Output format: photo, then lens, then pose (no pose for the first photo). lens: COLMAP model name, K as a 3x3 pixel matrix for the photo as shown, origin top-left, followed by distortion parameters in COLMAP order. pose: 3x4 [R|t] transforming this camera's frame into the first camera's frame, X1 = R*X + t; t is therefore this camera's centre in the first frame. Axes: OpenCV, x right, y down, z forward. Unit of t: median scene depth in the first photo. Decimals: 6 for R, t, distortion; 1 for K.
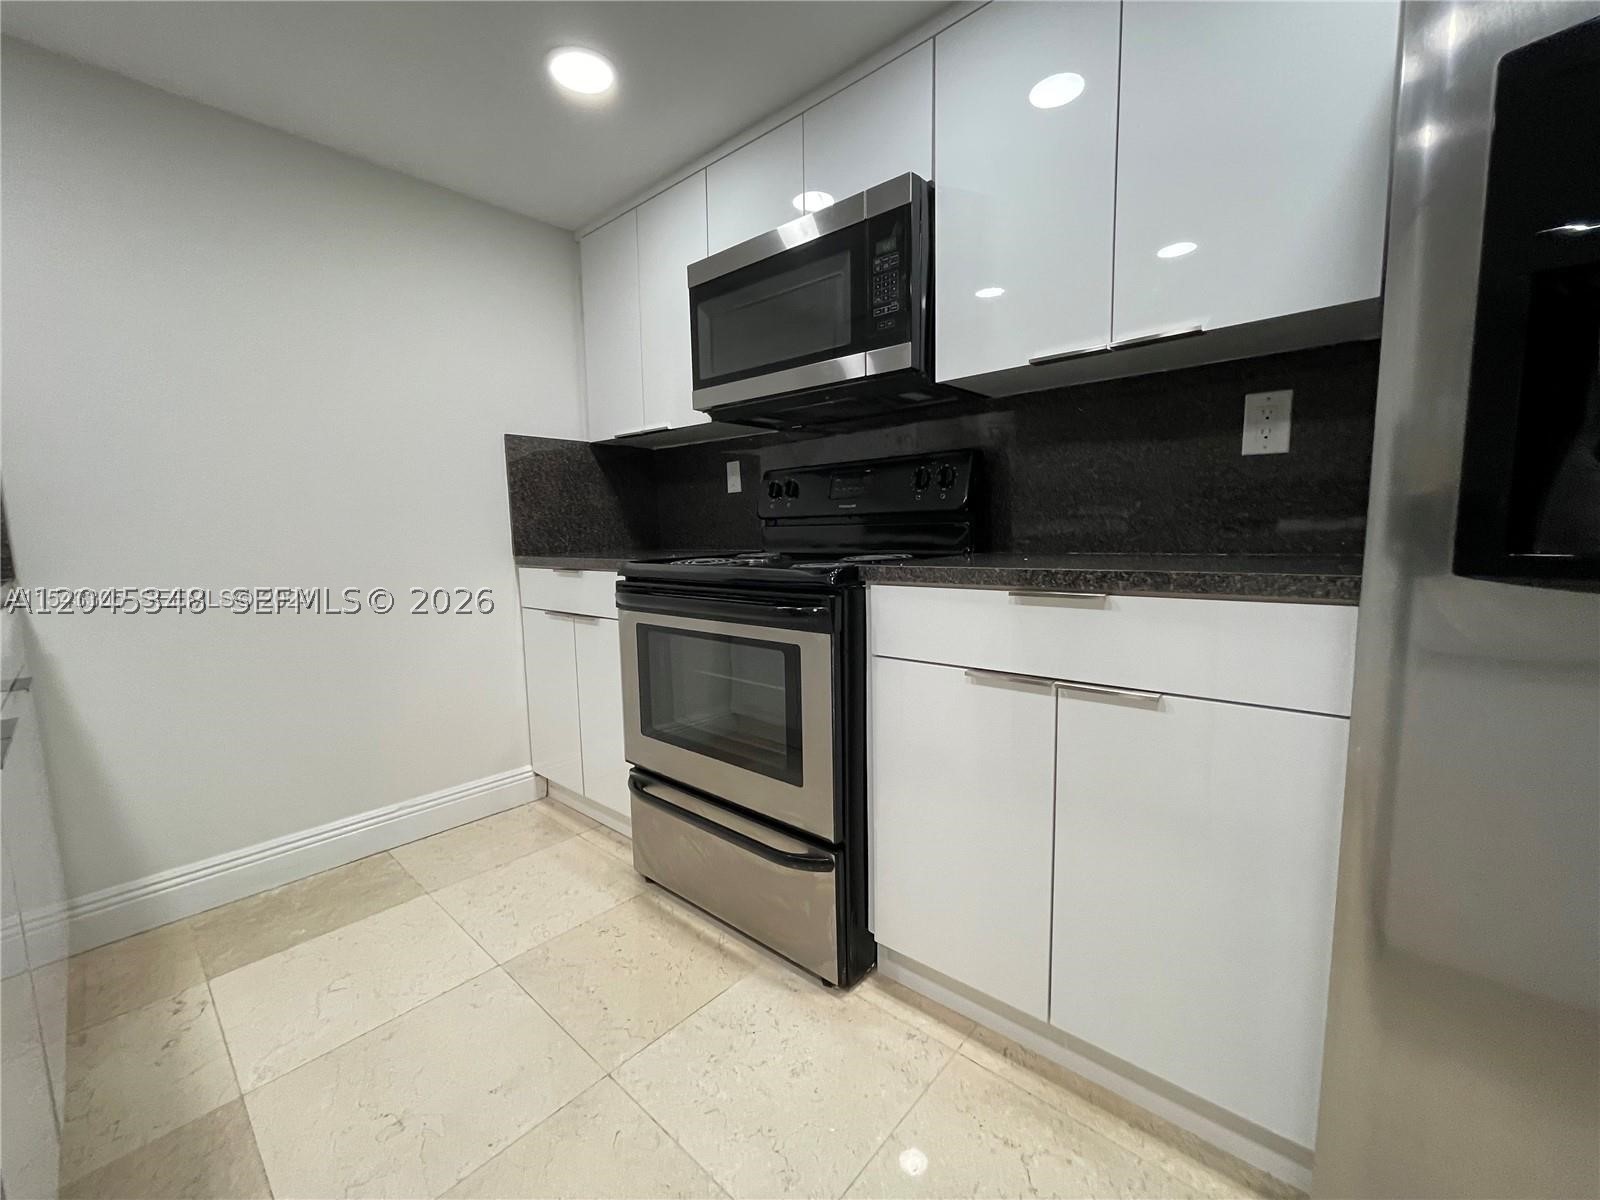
lens RADIAL K [[642.4, 0, 796.7], [0, 642.4, 593.4], [0, 0, 1]] dist [-0.000257, -0.000514]
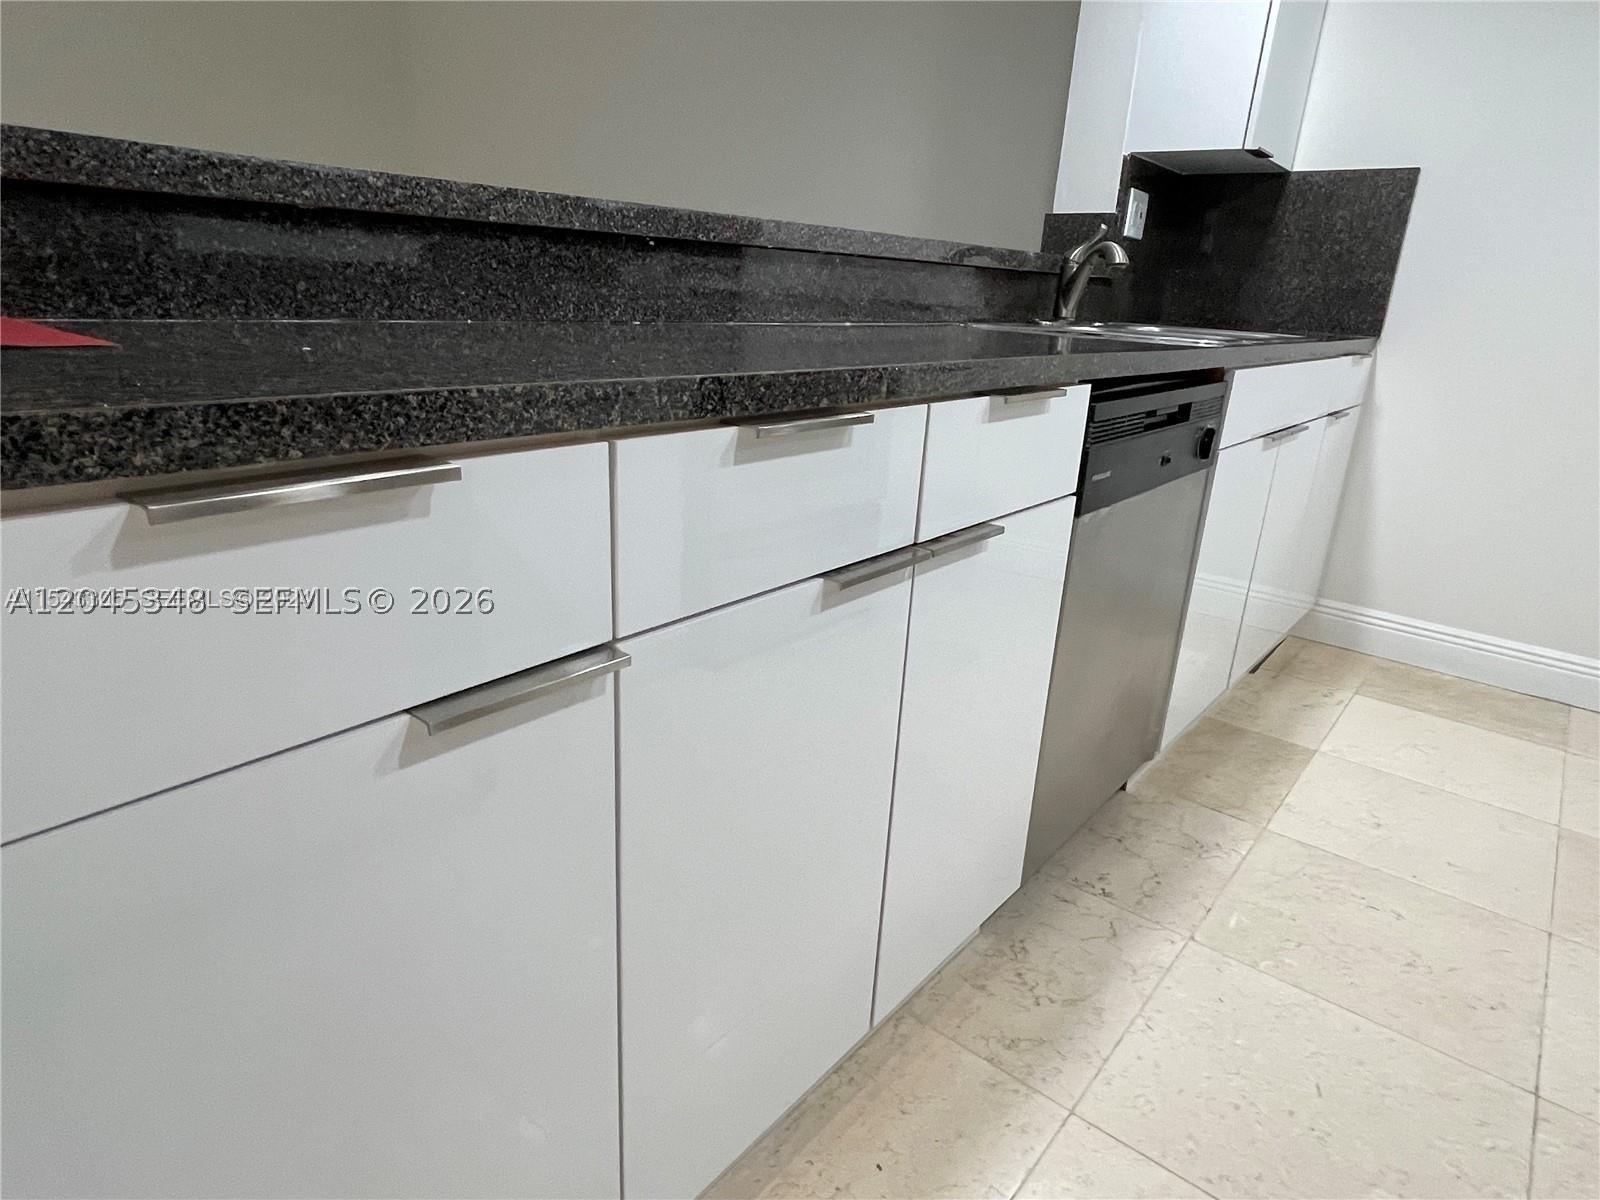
lens RADIAL K [[935.2, 0, 793.1], [0, 935.2, 598.7], [0, 0, 1]] dist [-0.011692, 0.007732]
pose [[0.036535, 0.346359, -0.937391, 0.571215], [-0.153343, 0.928851, 0.337227, 0.010640], [0.987497, 0.131422, 0.087047, -0.196550]]
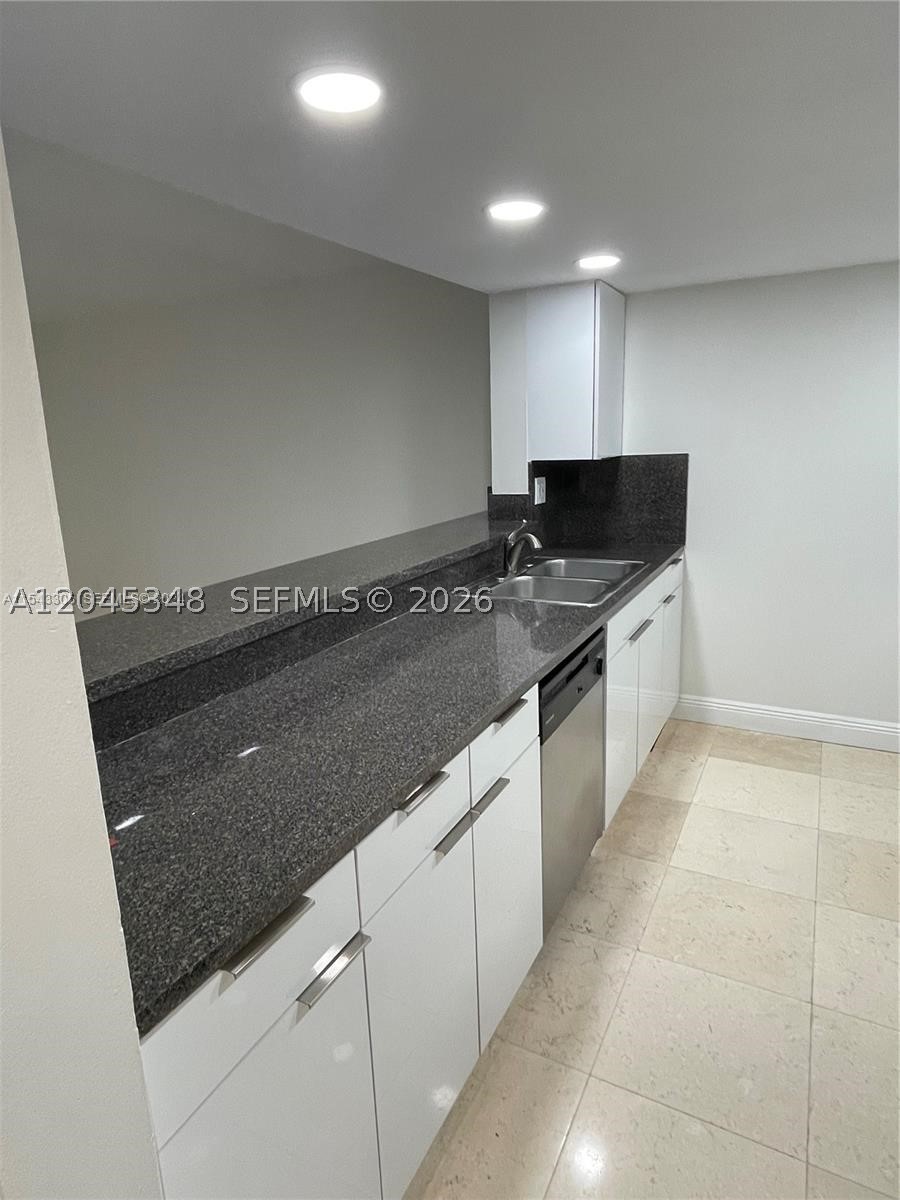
lens RADIAL K [[701.4, 0, 449.9], [0, 701.4, 591.7], [0, 0, 1]] dist [-0.011692, 0.007732]
pose [[0.244182, 0.228350, -0.942460, 0.790399], [-0.068108, 0.973518, 0.218229, -0.307551], [0.967335, 0.010901, 0.253268, -0.332836]]
